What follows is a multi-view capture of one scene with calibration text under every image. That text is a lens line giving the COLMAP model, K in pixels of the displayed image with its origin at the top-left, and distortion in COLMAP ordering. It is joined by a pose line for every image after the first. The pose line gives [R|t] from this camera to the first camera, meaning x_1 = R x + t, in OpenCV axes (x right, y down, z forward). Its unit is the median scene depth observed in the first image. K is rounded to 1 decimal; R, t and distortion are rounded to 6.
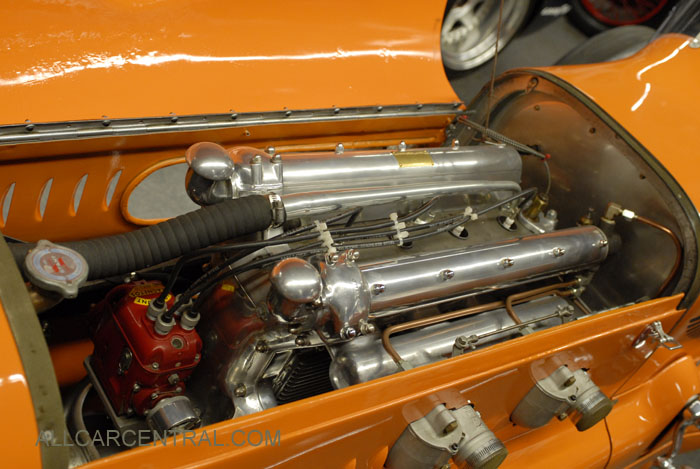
lens RADIAL K [[884.4, 0, 350.0], [0, 884.4, 234.5], [0, 0, 1]] dist [-0.077479, -0.016126]
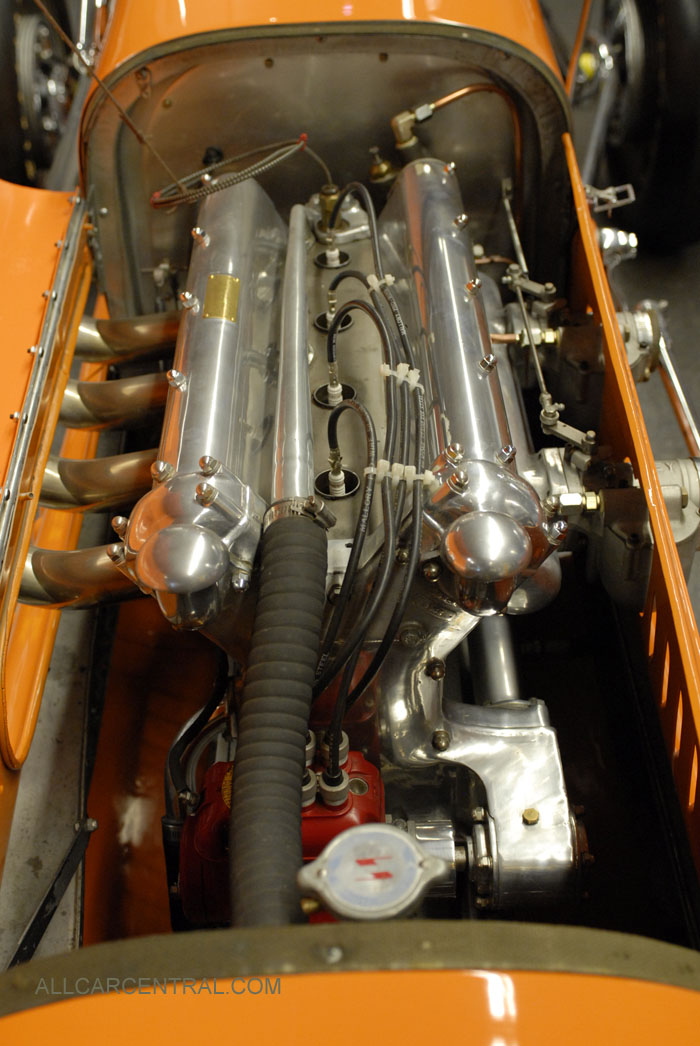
lens RADIAL K [[1321.5, 0, 350.0], [0, 1321.5, 523.0], [0, 0, 1]] dist [-0.077479, -0.016126]
pose [[0.514662, -0.804915, 0.295355, -0.251299], [0.713239, 0.593104, 0.373521, -0.250646], [-0.475829, 0.018422, 0.879345, 0.175821]]
